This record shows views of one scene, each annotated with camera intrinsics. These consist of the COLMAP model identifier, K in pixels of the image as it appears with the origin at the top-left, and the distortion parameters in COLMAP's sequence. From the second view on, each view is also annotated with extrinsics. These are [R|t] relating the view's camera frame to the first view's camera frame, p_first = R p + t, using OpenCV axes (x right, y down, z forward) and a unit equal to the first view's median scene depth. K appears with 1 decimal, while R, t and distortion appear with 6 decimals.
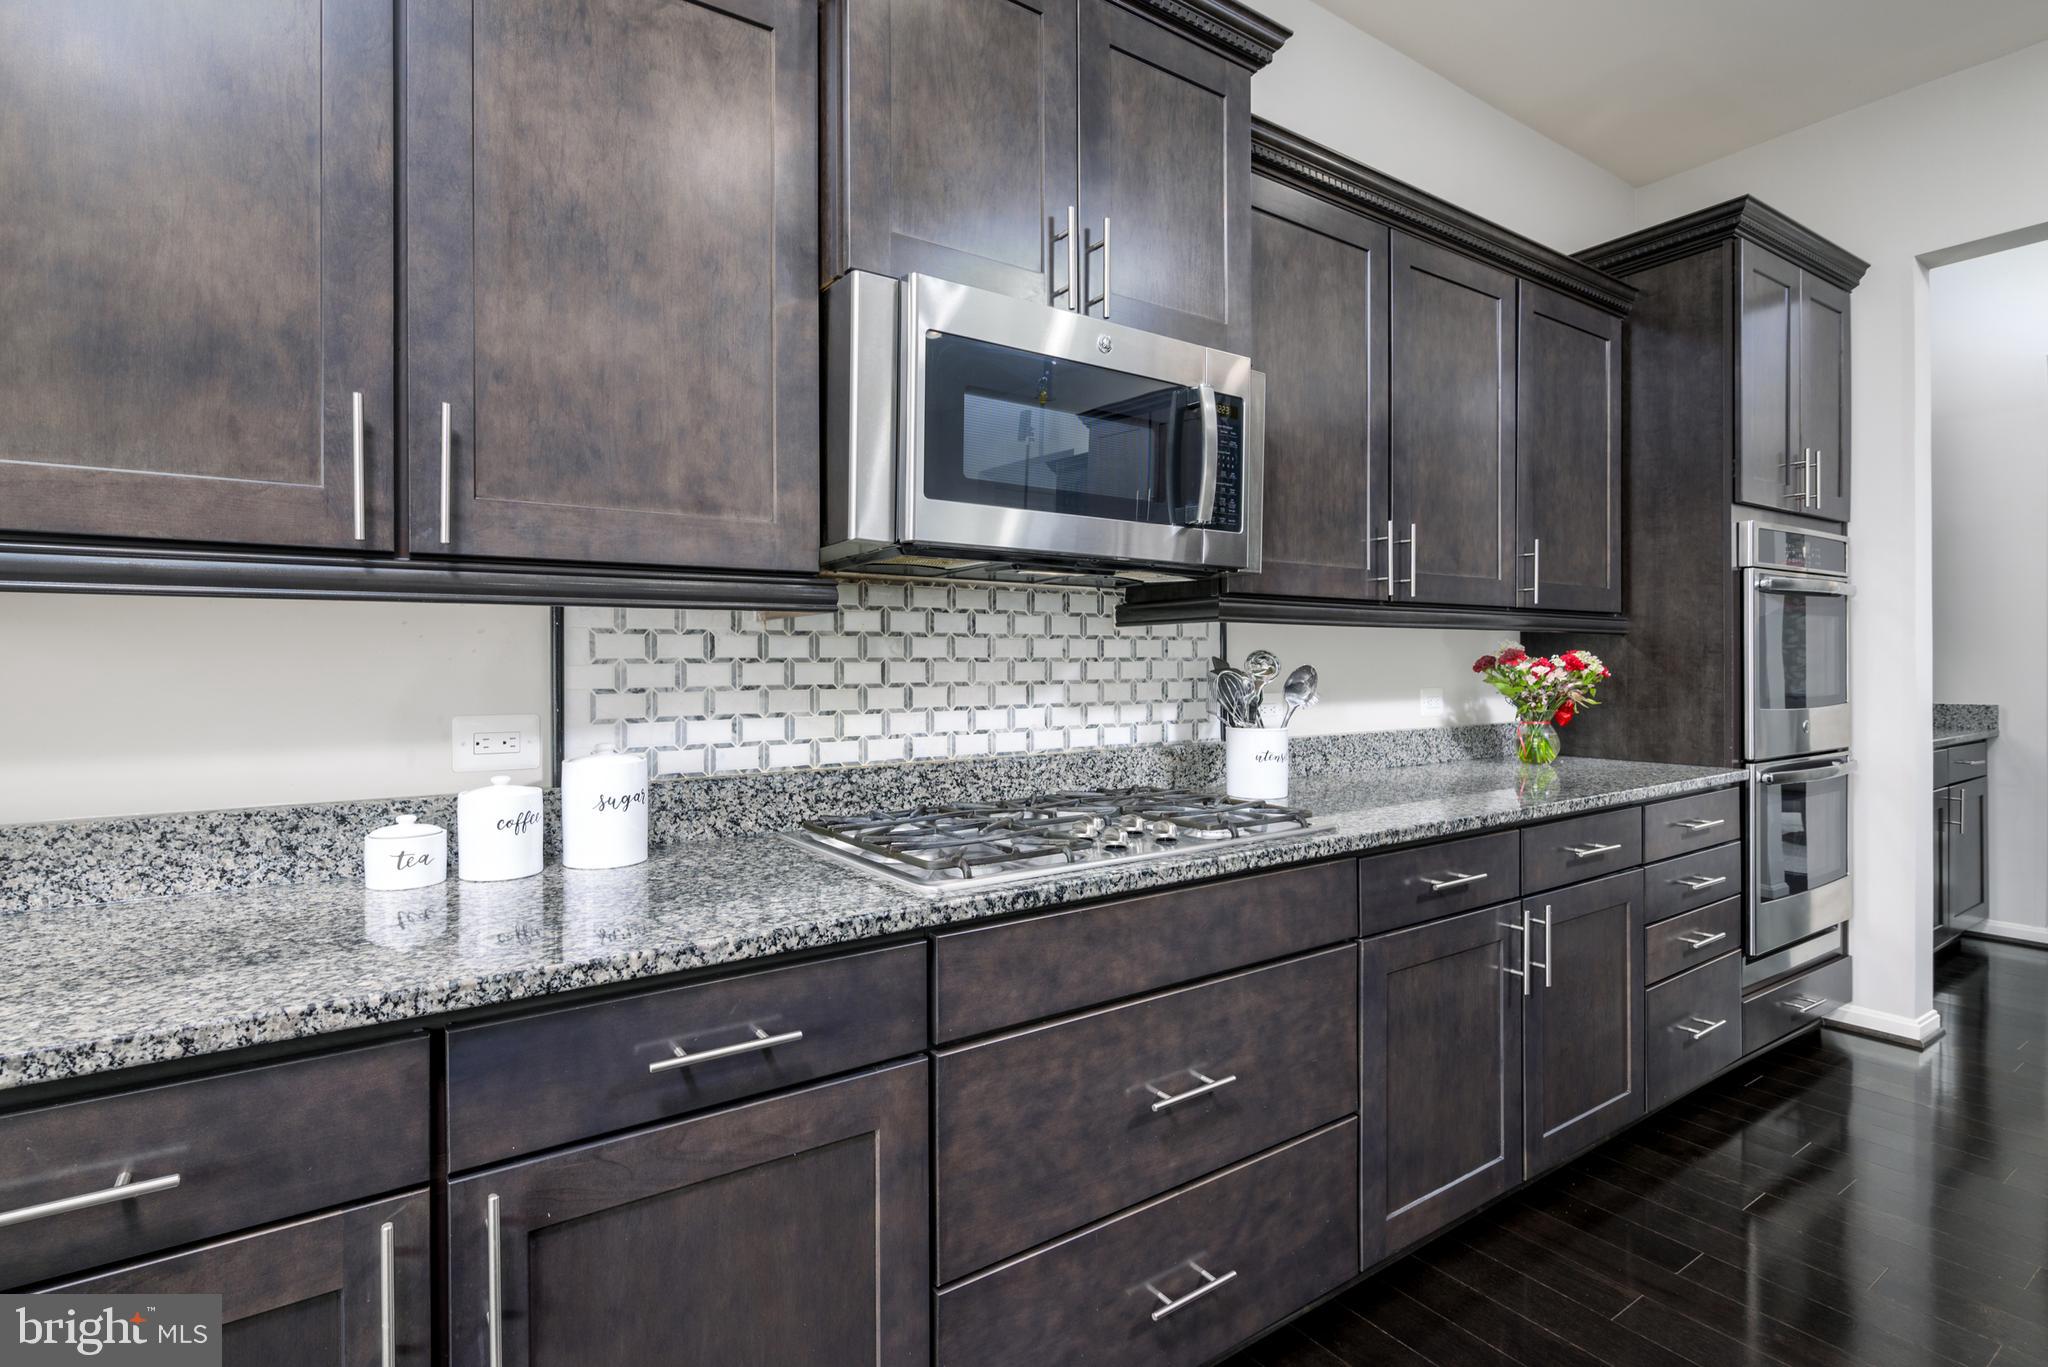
lens RADIAL K [[1009.0, 0, 1017.2], [0, 1009.0, 668.9], [0, 0, 1]] dist [-0.002294, -0.000155]
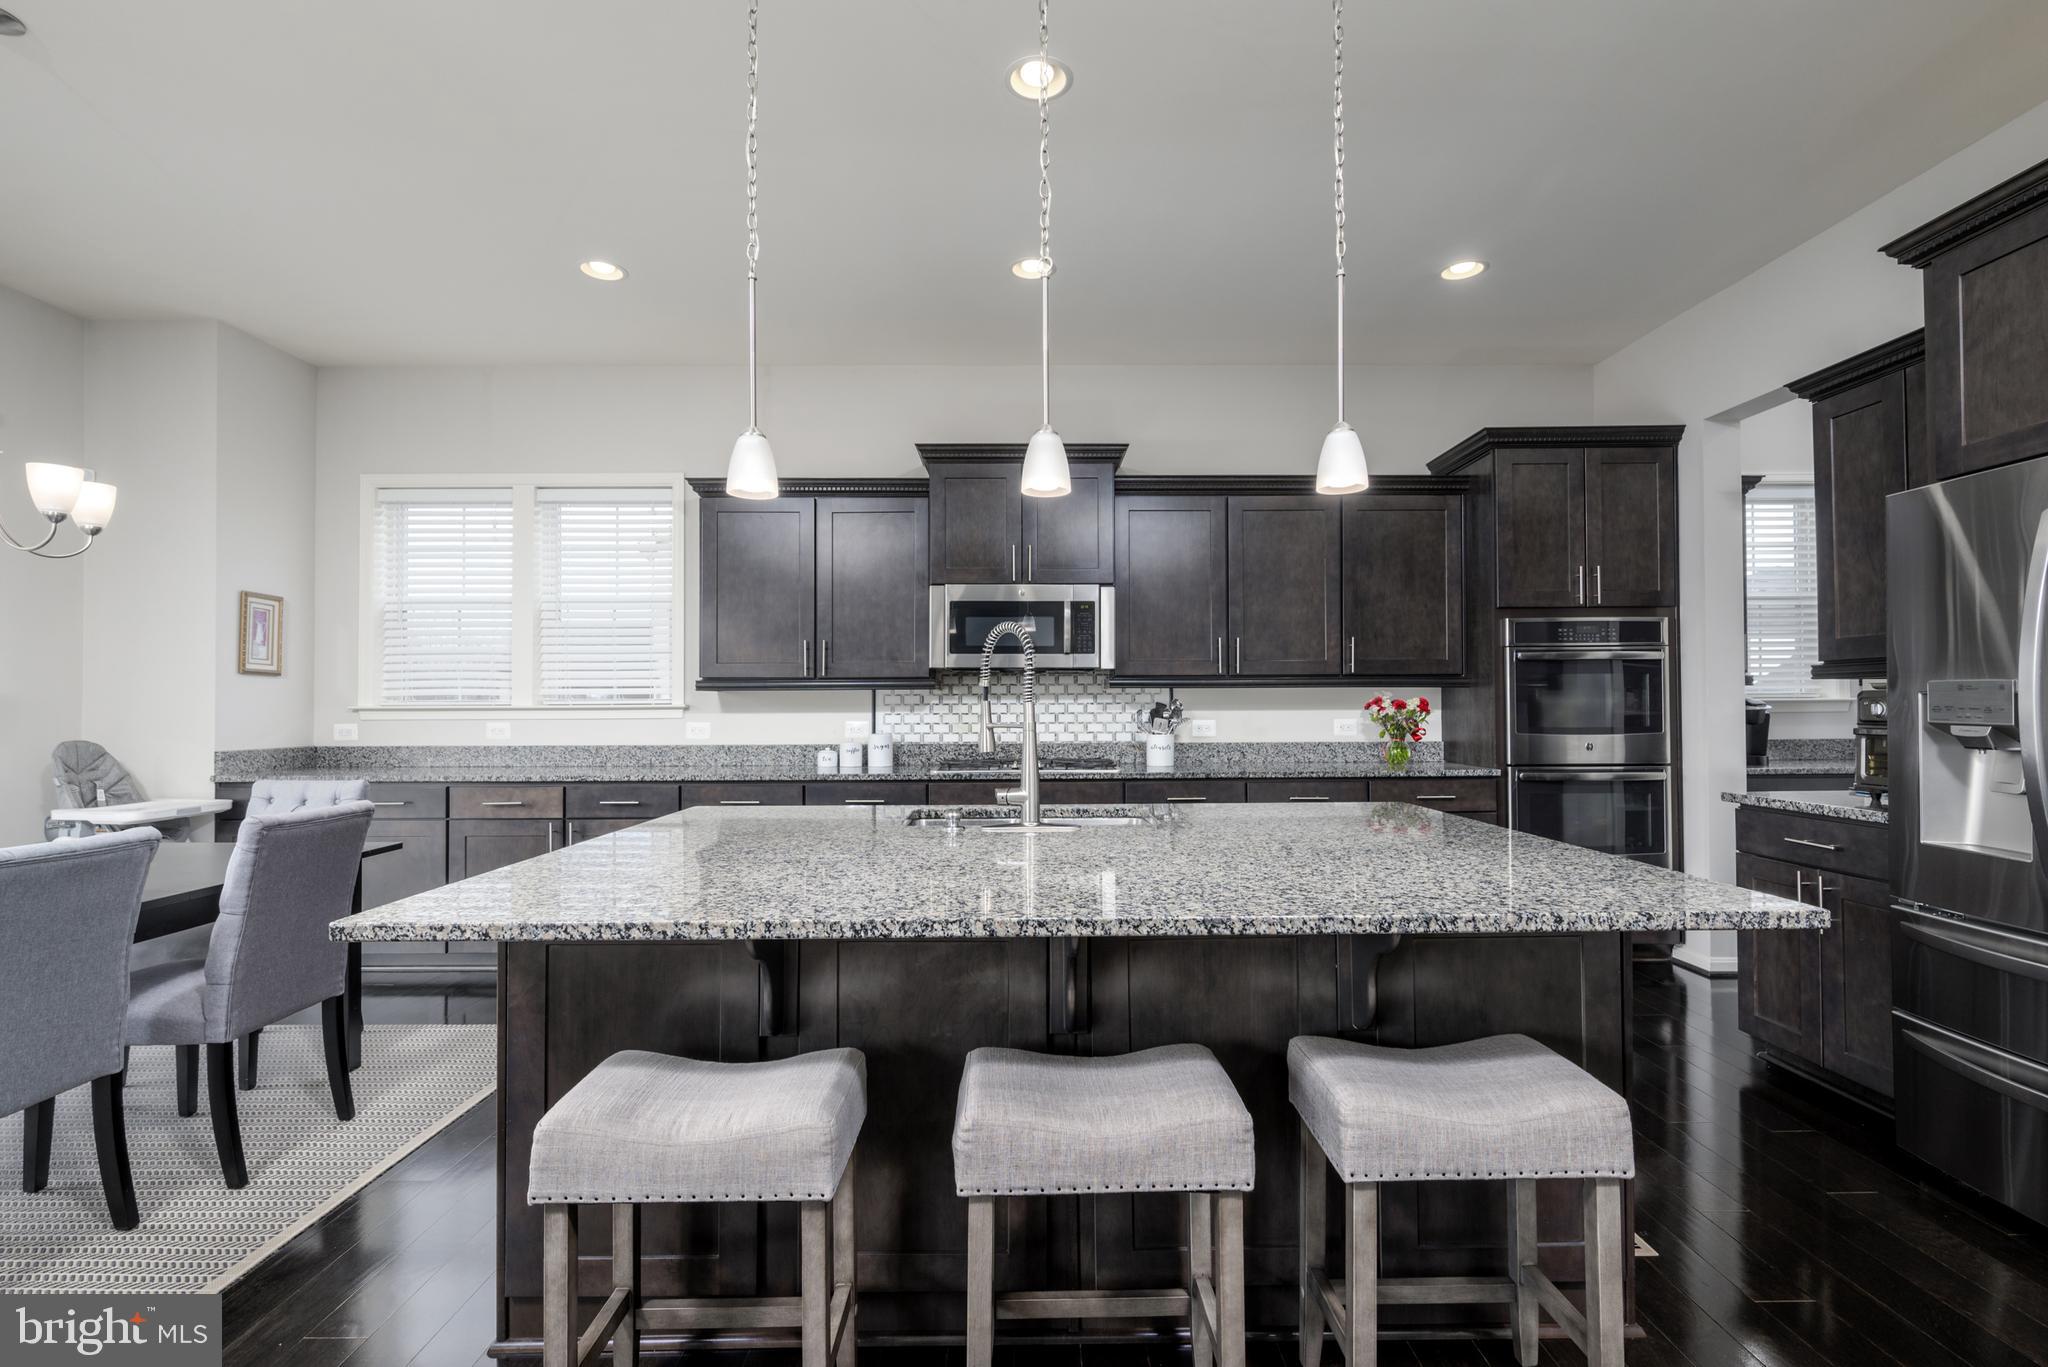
lens RADIAL K [[929.9, 0, 1023.7], [0, 929.9, 694.4], [0, 0, 1]] dist [-0.002723, -0.000179]
pose [[0.835640, -0.005551, -0.549249, 1.796627], [-0.002637, 0.999897, -0.014117, 0.000008], [0.549271, 0.013245, 0.835540, -1.387555]]
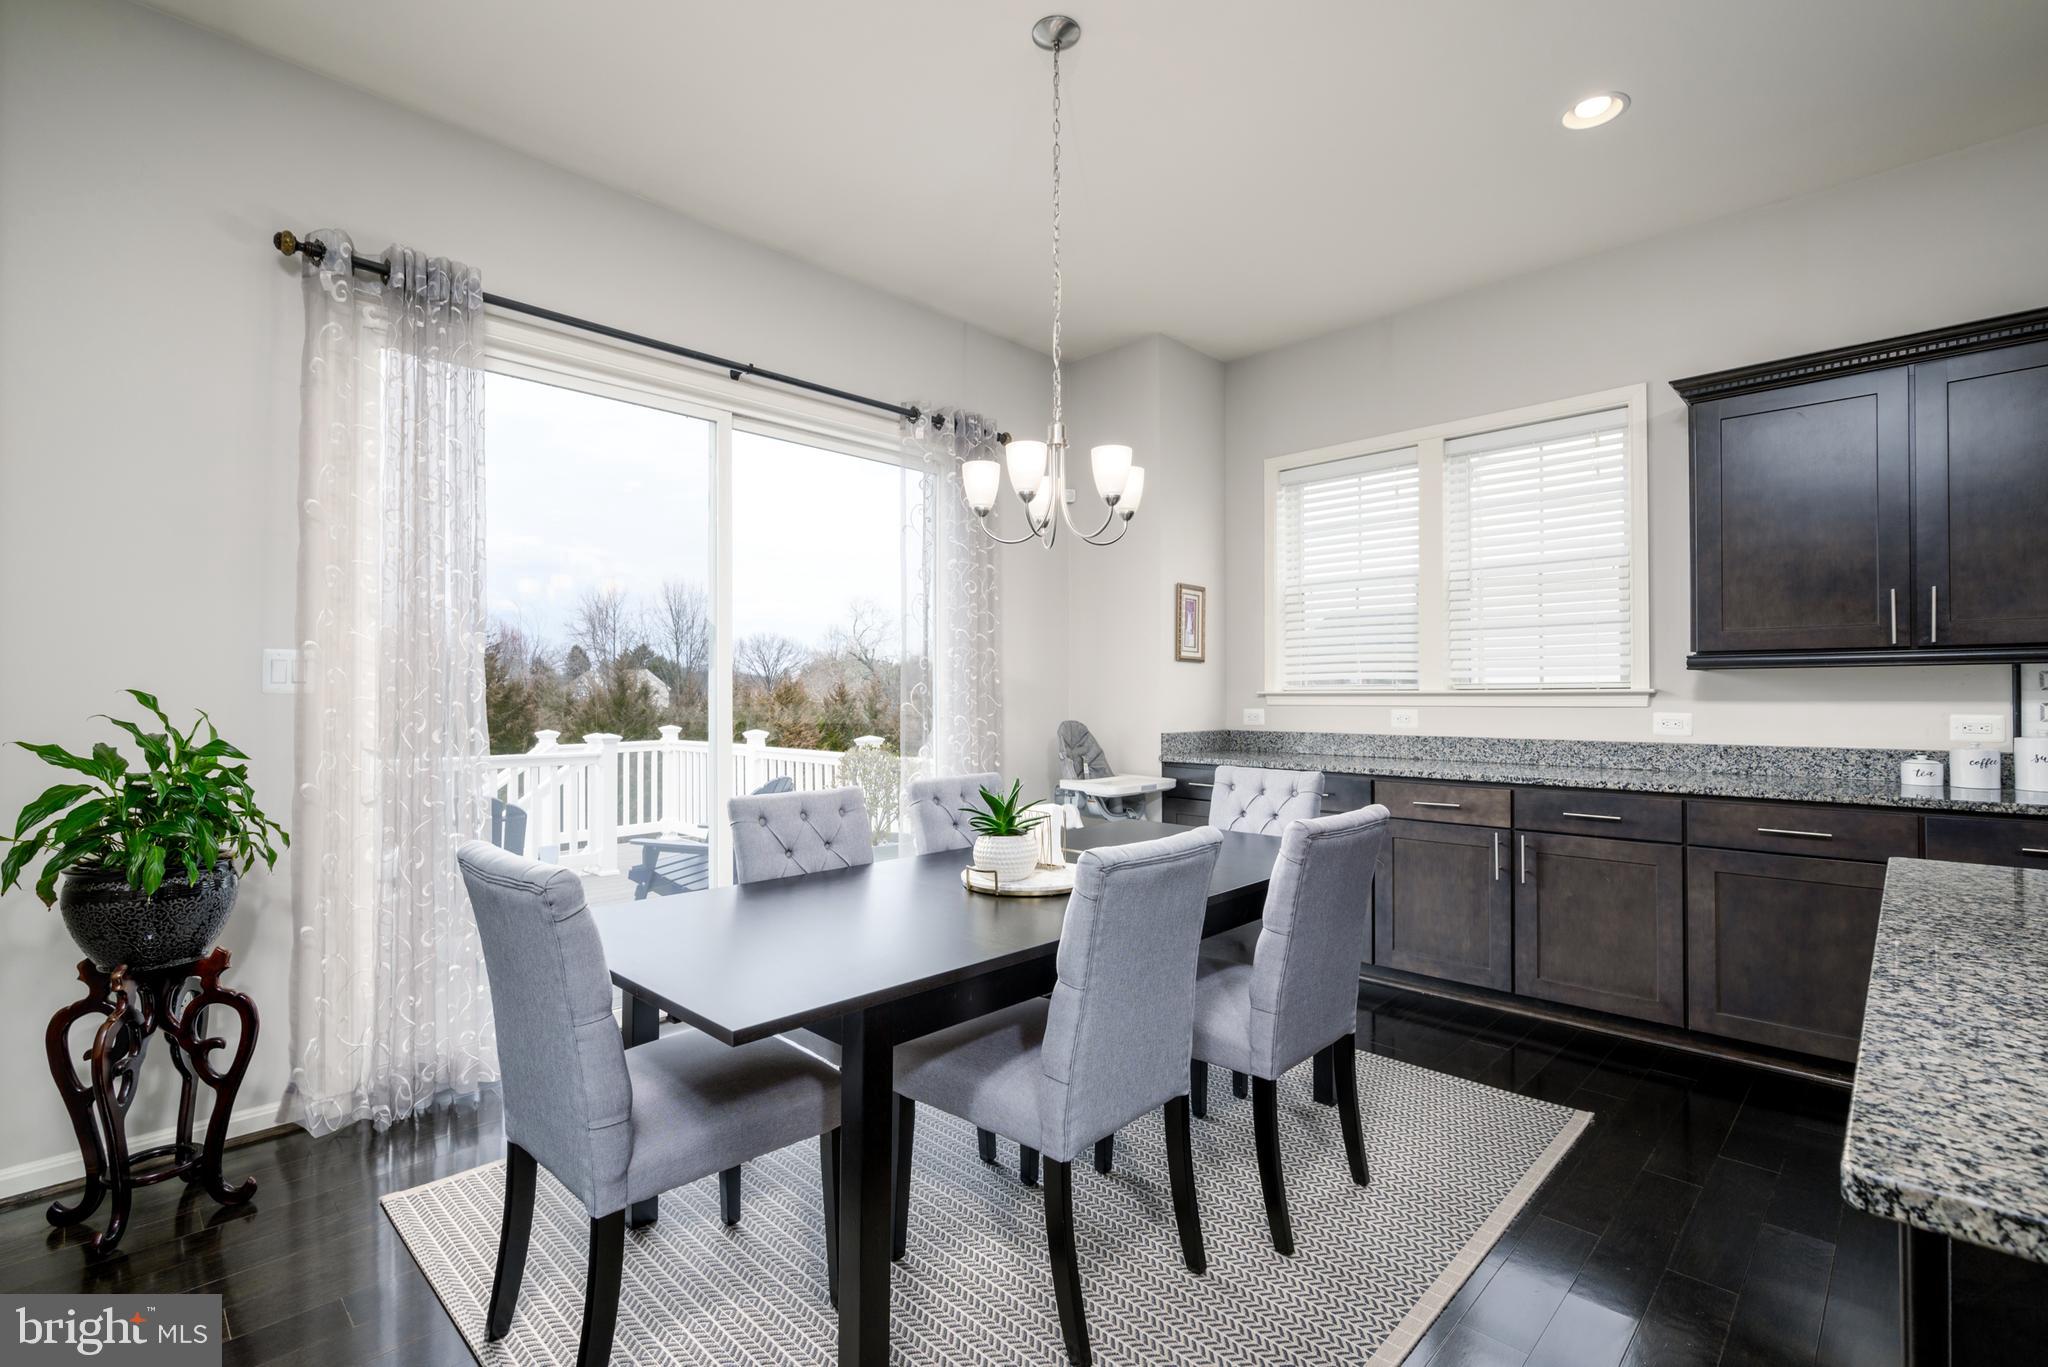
lens RADIAL K [[923.1, 0, 1024.0], [0, 923.1, 683.5], [0, 0, 1]] dist [0.001967, 0.000430]
pose [[0.203098, -0.007588, -0.979129, 1.048075], [-0.003414, 0.999958, -0.008458, 0.004824], [0.979153, 0.005061, 0.203063, -1.439413]]
